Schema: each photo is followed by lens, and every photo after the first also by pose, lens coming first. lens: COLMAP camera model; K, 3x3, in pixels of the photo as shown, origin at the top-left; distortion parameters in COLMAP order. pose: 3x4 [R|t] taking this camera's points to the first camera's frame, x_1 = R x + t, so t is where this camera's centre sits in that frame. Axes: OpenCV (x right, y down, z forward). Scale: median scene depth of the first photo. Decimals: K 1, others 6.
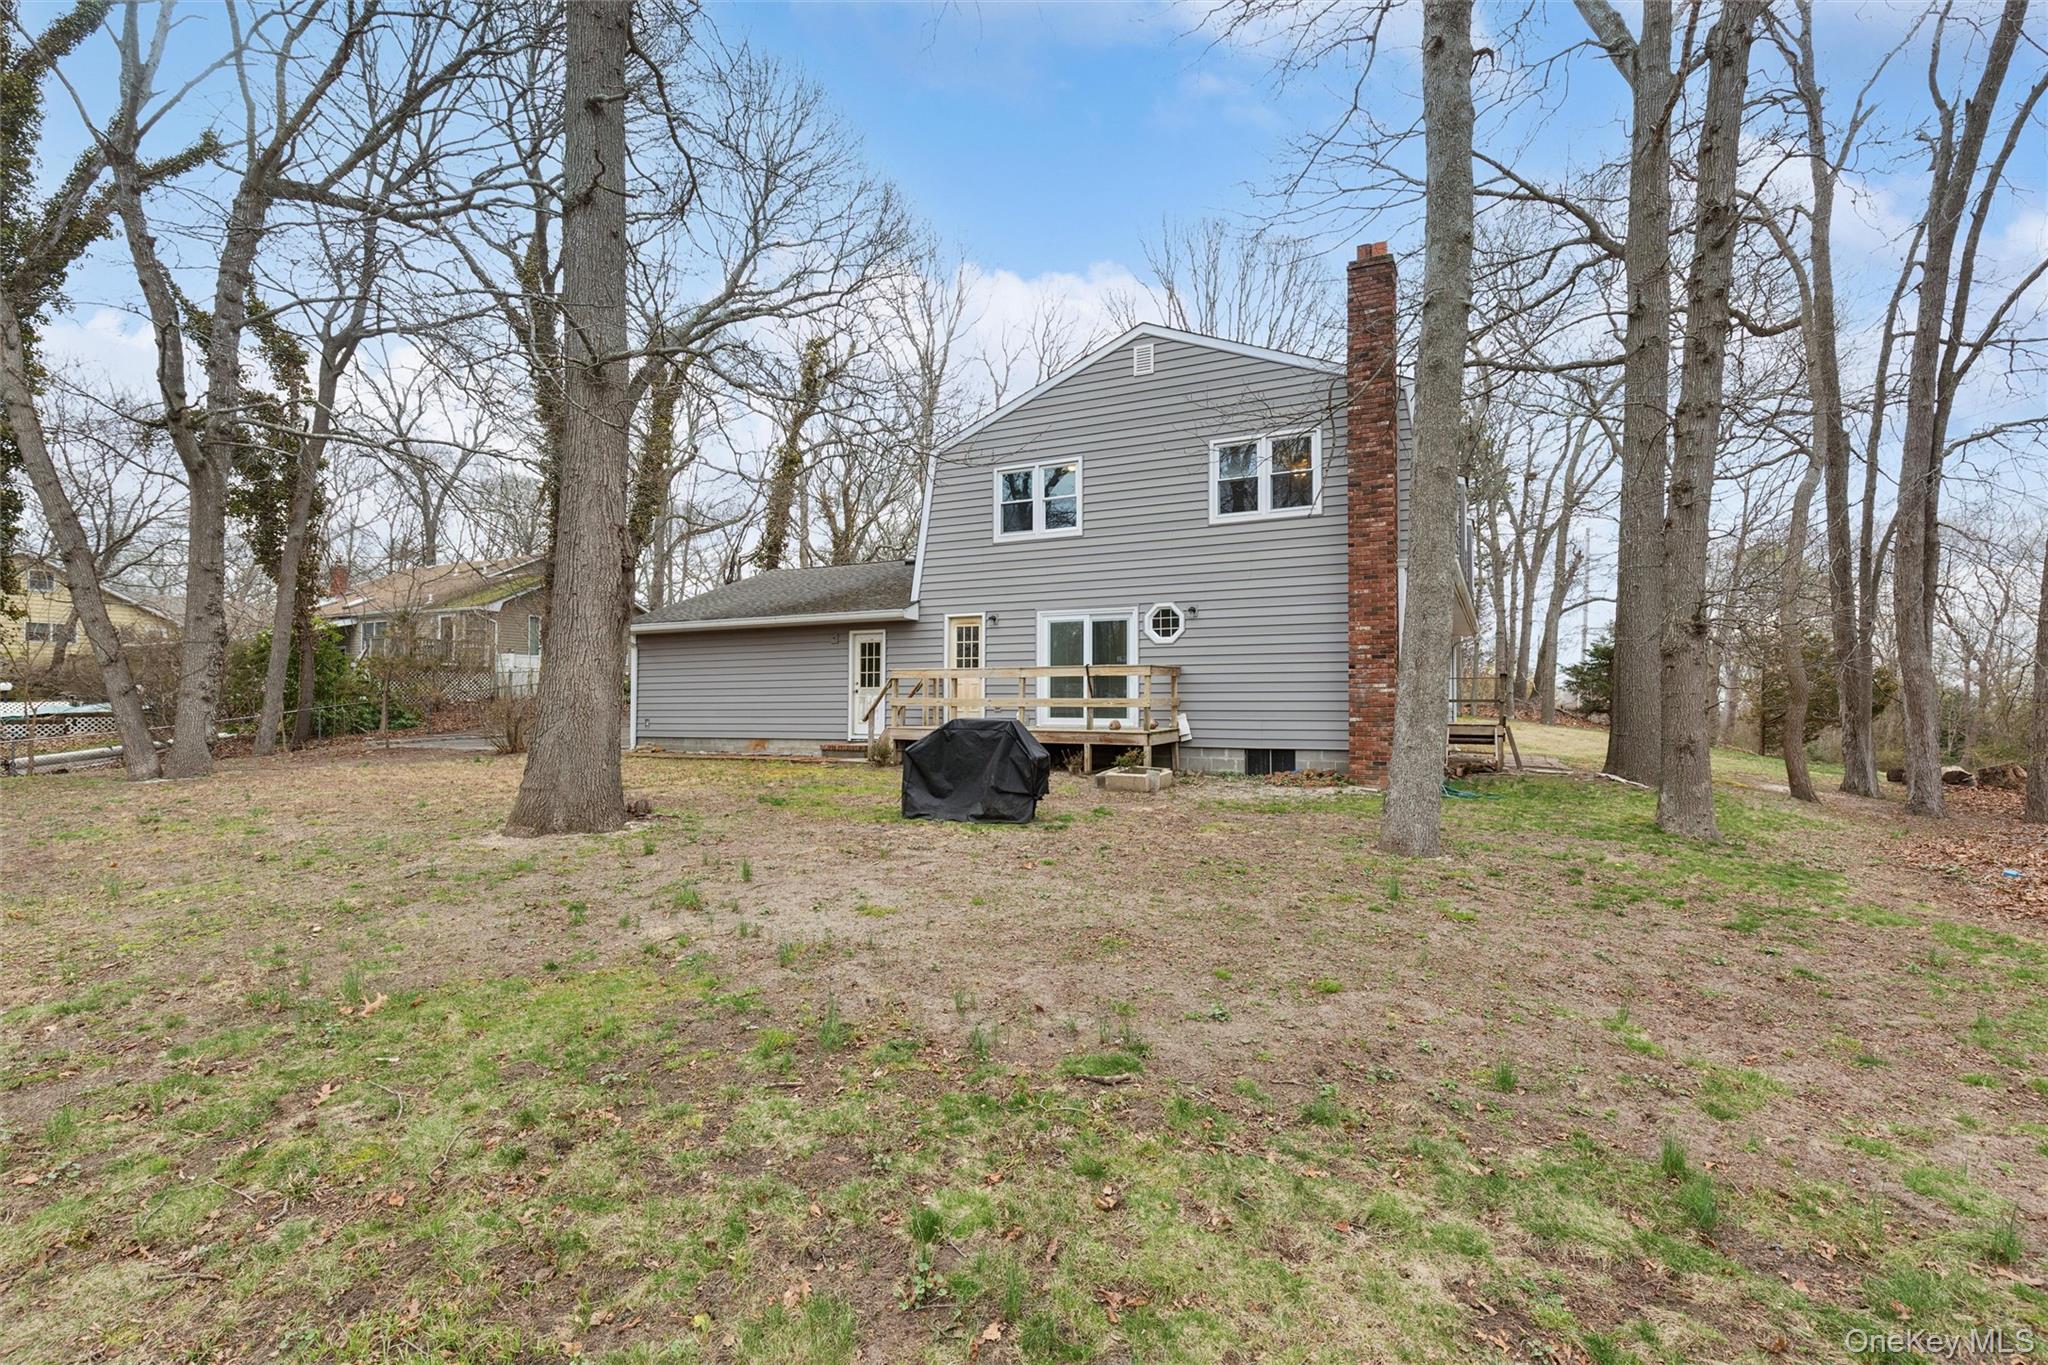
lens RADIAL K [[971.0, 0, 1021.3], [0, 971.0, 692.8], [0, 0, 1]] dist [-0.001831, -0.000072]
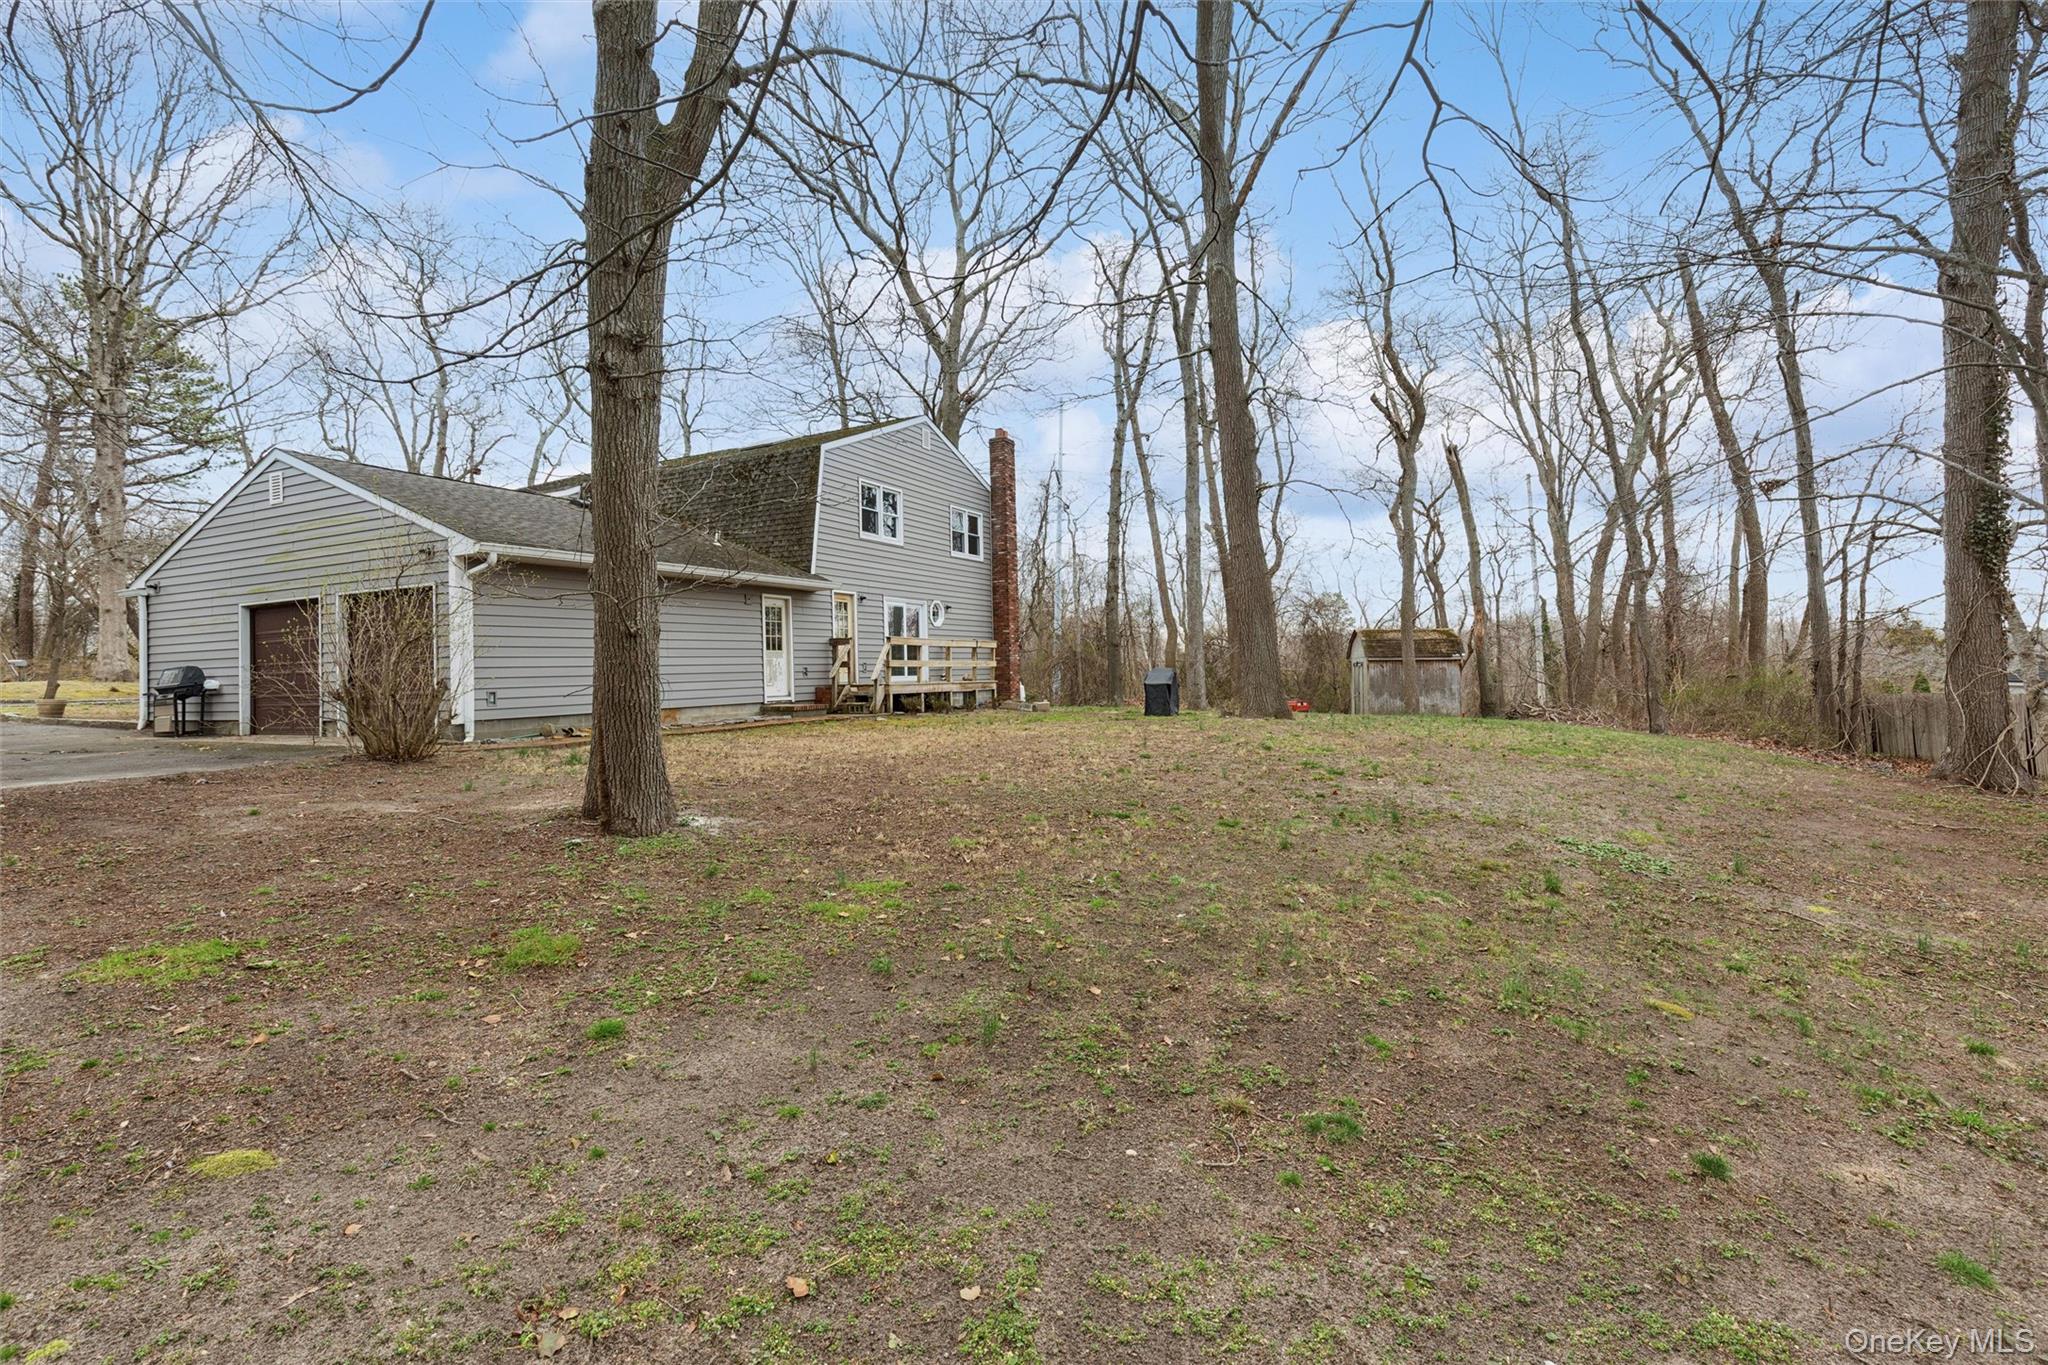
lens RADIAL K [[971.0, 0, 1021.3], [0, 971.0, 692.8], [0, 0, 1]] dist [-0.001831, -0.000072]
pose [[-0.053863, -0.021498, 0.998317, -1.358950], [0.014120, 0.999652, 0.022288, 0.023000], [-0.998449, 0.015296, -0.053541, 0.900589]]
